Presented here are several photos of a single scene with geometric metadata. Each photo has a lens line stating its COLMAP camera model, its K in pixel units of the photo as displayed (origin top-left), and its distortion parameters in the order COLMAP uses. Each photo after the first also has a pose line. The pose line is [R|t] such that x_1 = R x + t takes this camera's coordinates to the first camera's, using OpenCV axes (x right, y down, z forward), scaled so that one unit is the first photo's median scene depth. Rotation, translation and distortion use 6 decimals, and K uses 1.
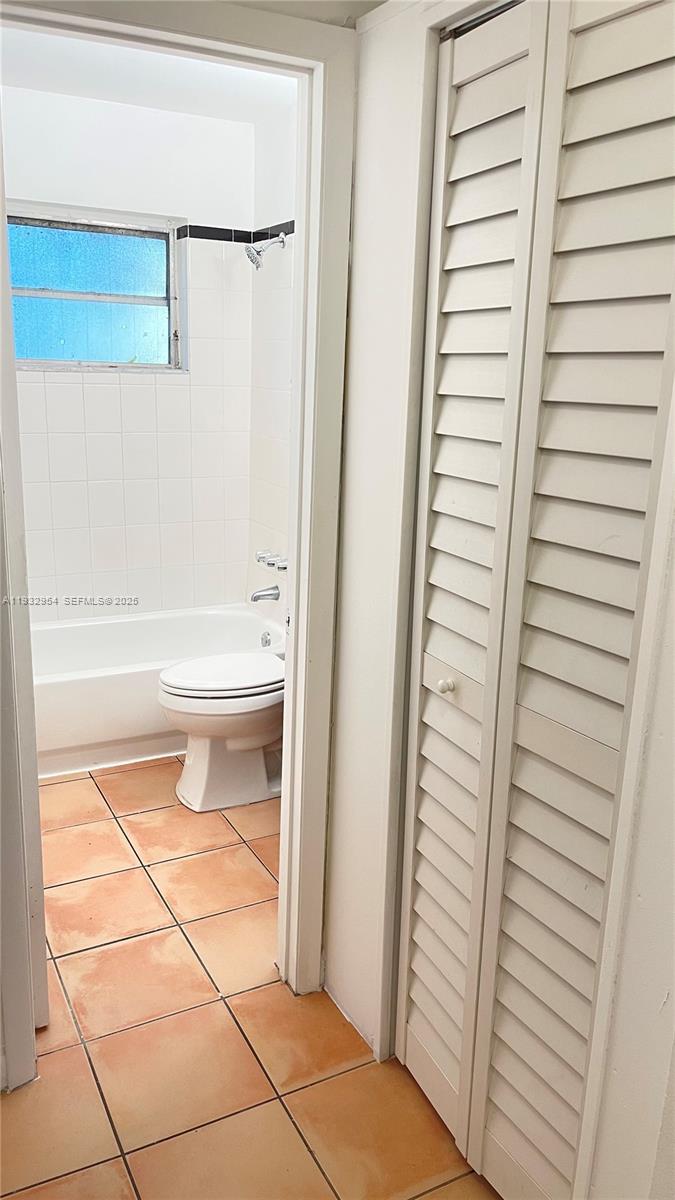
lens RADIAL K [[912.5, 0, 348.2], [0, 912.5, 600.7], [0, 0, 1]] dist [0.052834, -0.069015]
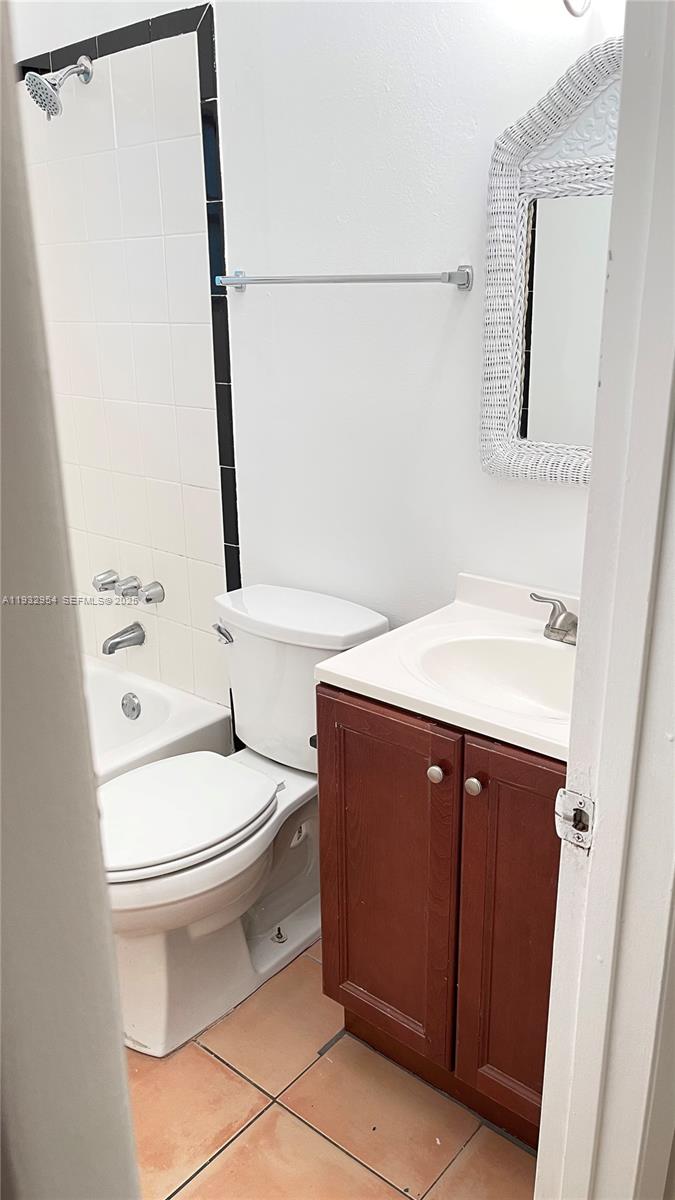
lens RADIAL K [[912.5, 0, 349.3], [0, 912.5, 606.9], [0, 0, 1]] dist [0.052834, -0.069015]
pose [[0.928666, -0.165055, 0.332169, -0.163479], [0.140411, 0.985325, 0.097053, -0.075405], [-0.343313, -0.043490, 0.938213, 0.342666]]
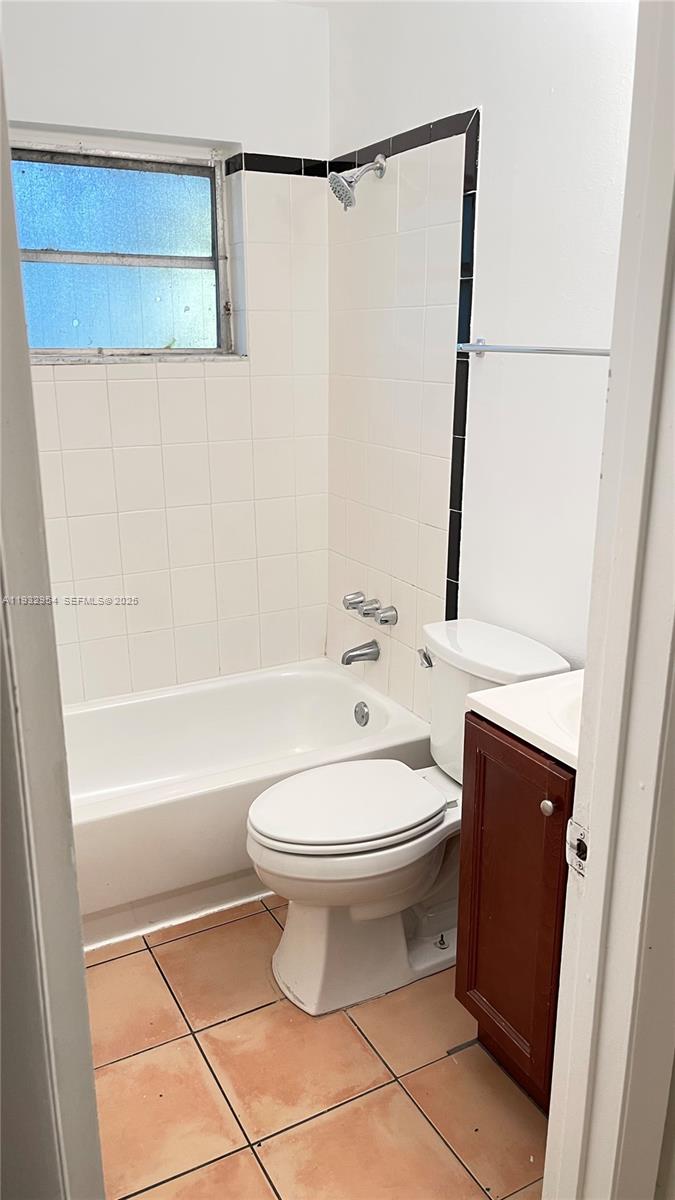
lens RADIAL K [[912.5, 0, 347.3], [0, 912.5, 599.2], [0, 0, 1]] dist [0.052834, -0.069015]
pose [[0.999315, -0.036719, -0.004517, -0.101948], [0.036809, 0.999088, 0.021633, -0.071777], [0.003718, -0.021784, 0.999756, 0.271565]]
